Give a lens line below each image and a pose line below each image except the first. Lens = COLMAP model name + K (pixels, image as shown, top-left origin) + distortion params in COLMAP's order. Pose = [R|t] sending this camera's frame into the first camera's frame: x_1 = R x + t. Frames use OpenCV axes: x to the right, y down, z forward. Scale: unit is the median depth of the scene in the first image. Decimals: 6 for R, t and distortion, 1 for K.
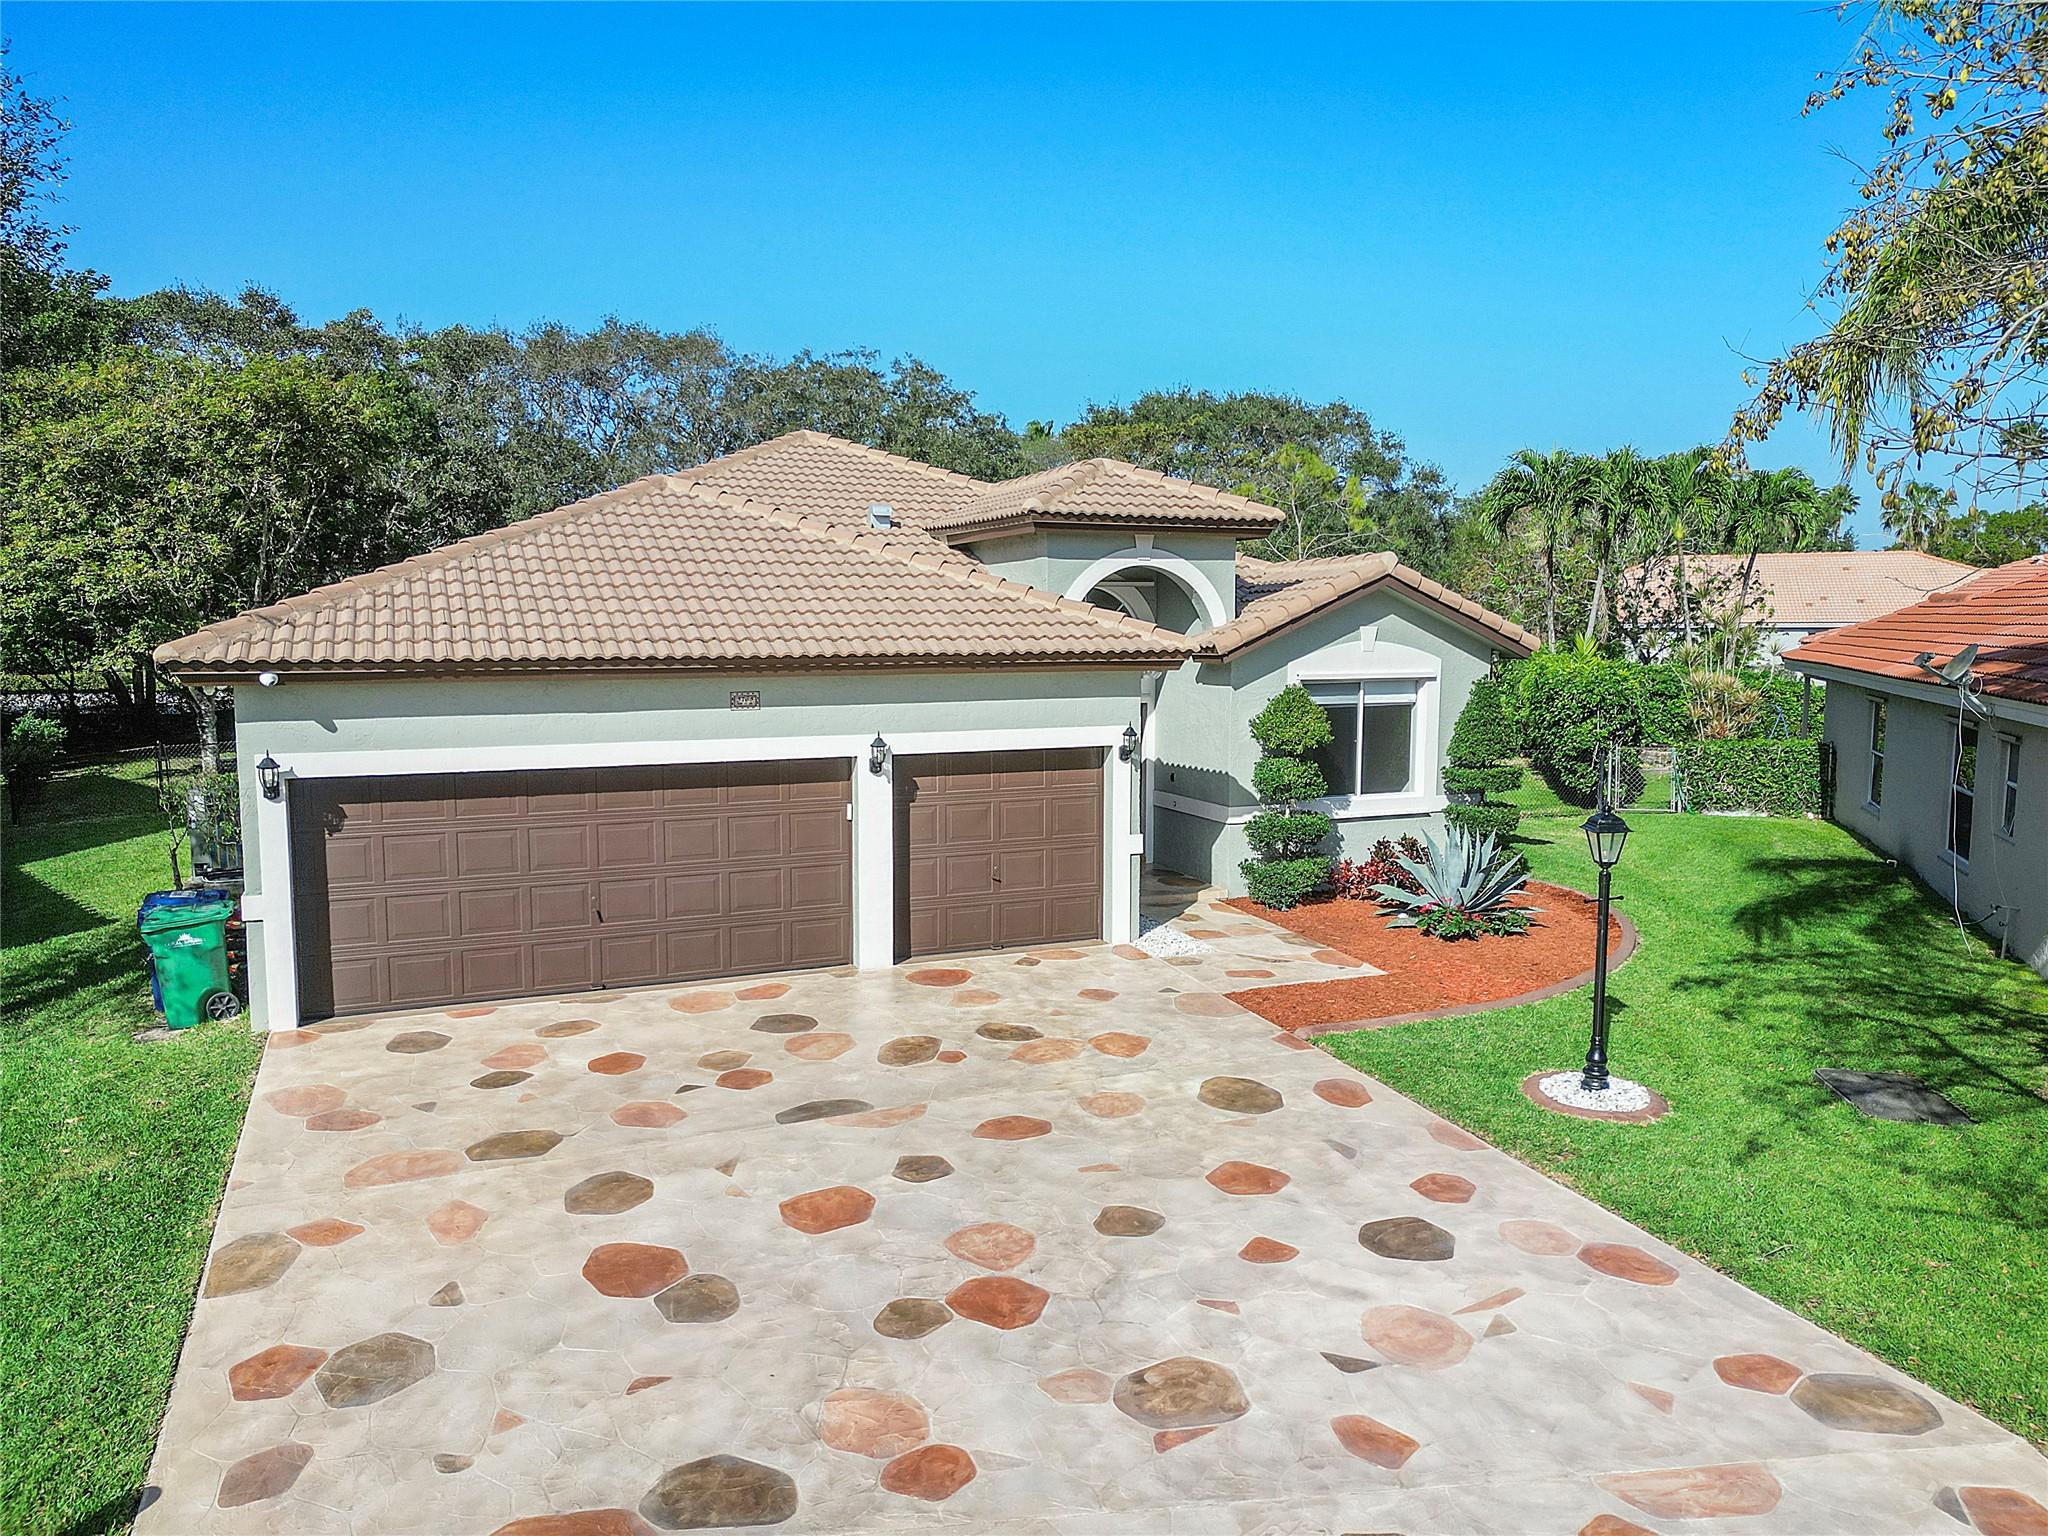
lens RADIAL K [[1448.8, 0, 1047.8], [0, 1448.8, 795.6], [0, 0, 1]] dist [0.053983, -0.041255]
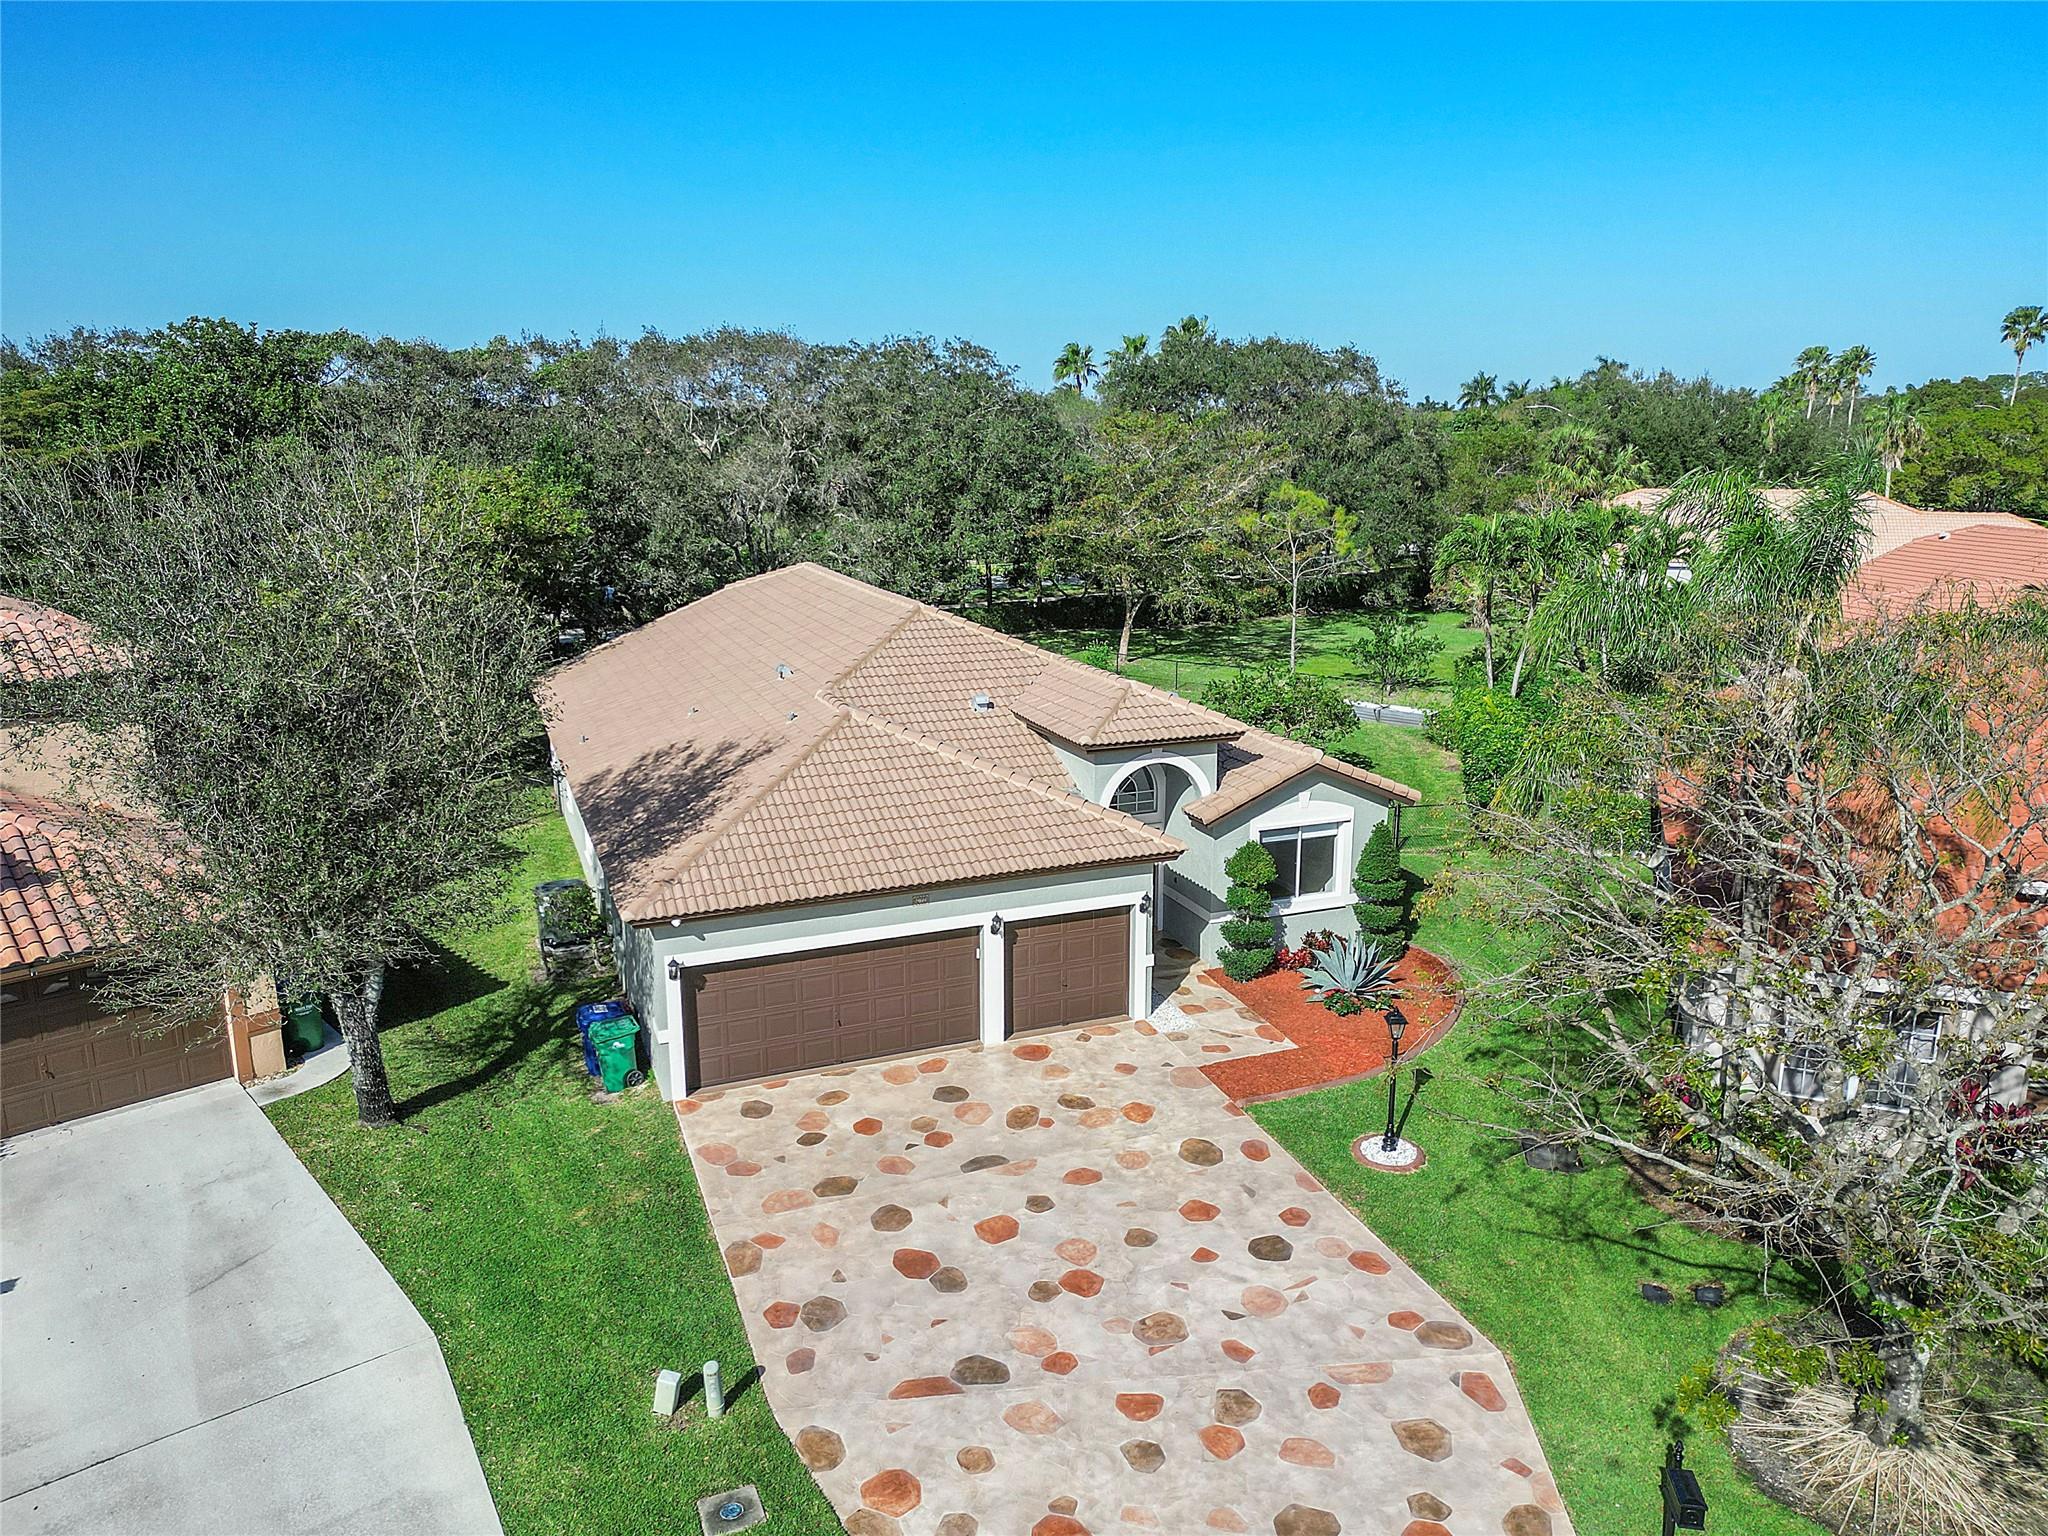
lens RADIAL K [[1448.8, 0, 1043.9], [0, 1448.8, 783.9], [0, 0, 1]] dist [0.053983, -0.041255]
pose [[0.999771, 0.000216, -0.021382, -0.034855], [0.002402, 0.992485, 0.122346, -0.547615], [0.021248, -0.122369, 0.992257, -0.901499]]
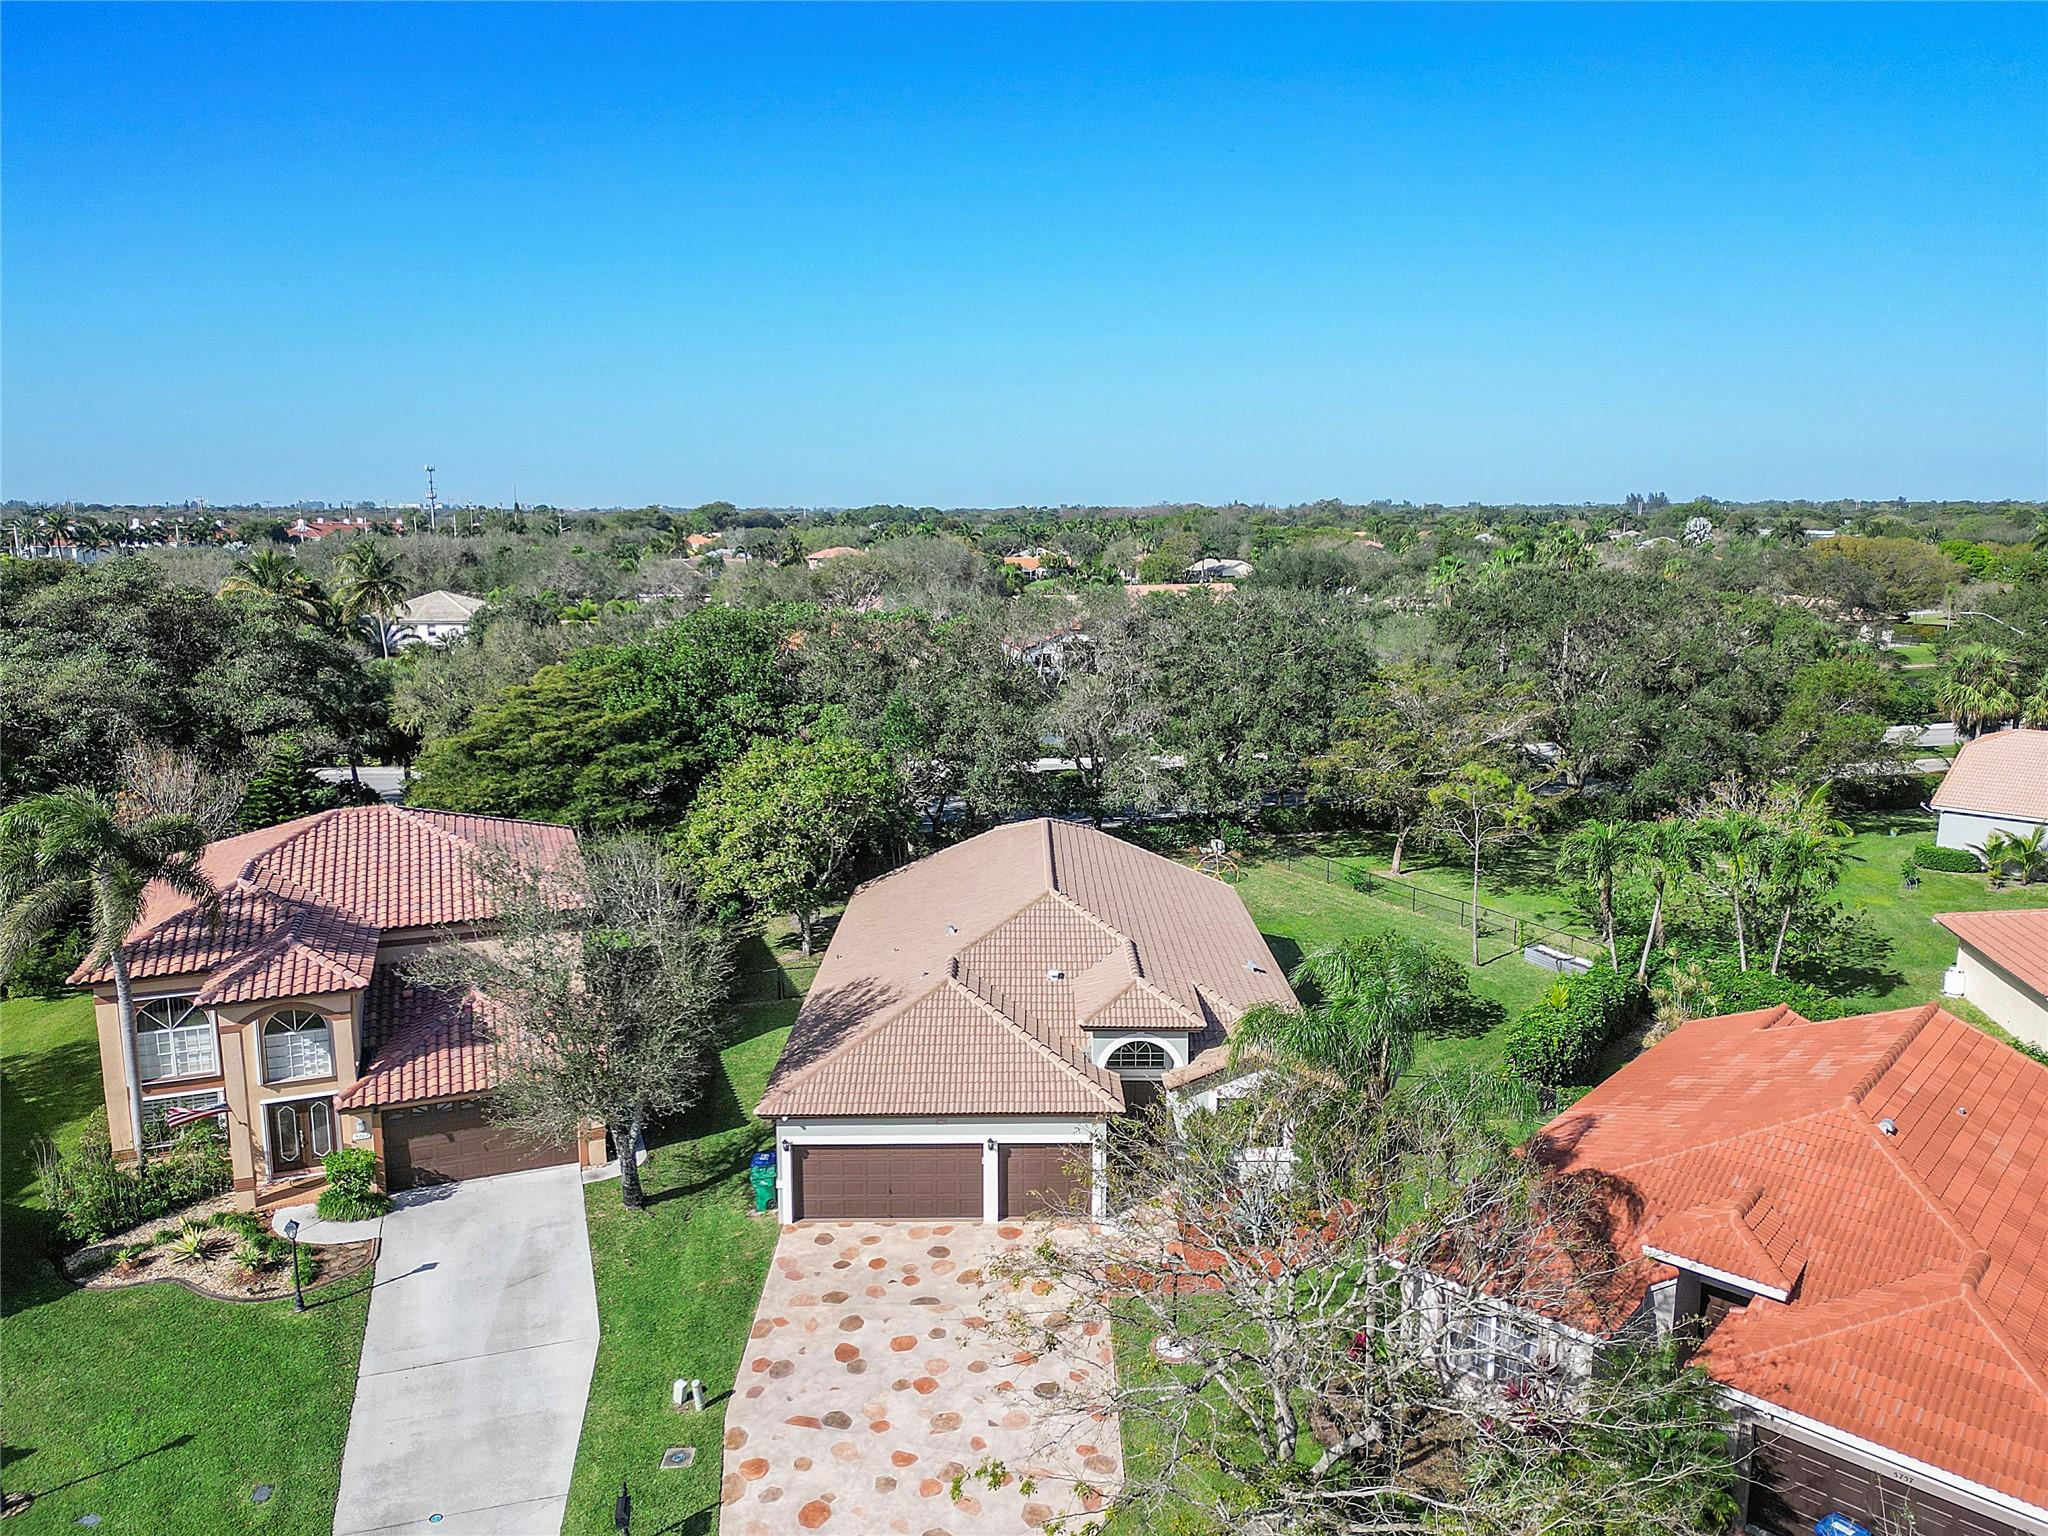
lens RADIAL K [[1448.8, 0, 1034.7], [0, 1448.8, 766.7], [0, 0, 1]] dist [0.053983, -0.041255]
pose [[0.920748, 0.065503, -0.384619, 1.256775], [-0.045257, 0.997083, 0.061466, -1.193148], [0.387523, -0.039188, 0.921027, -1.848019]]
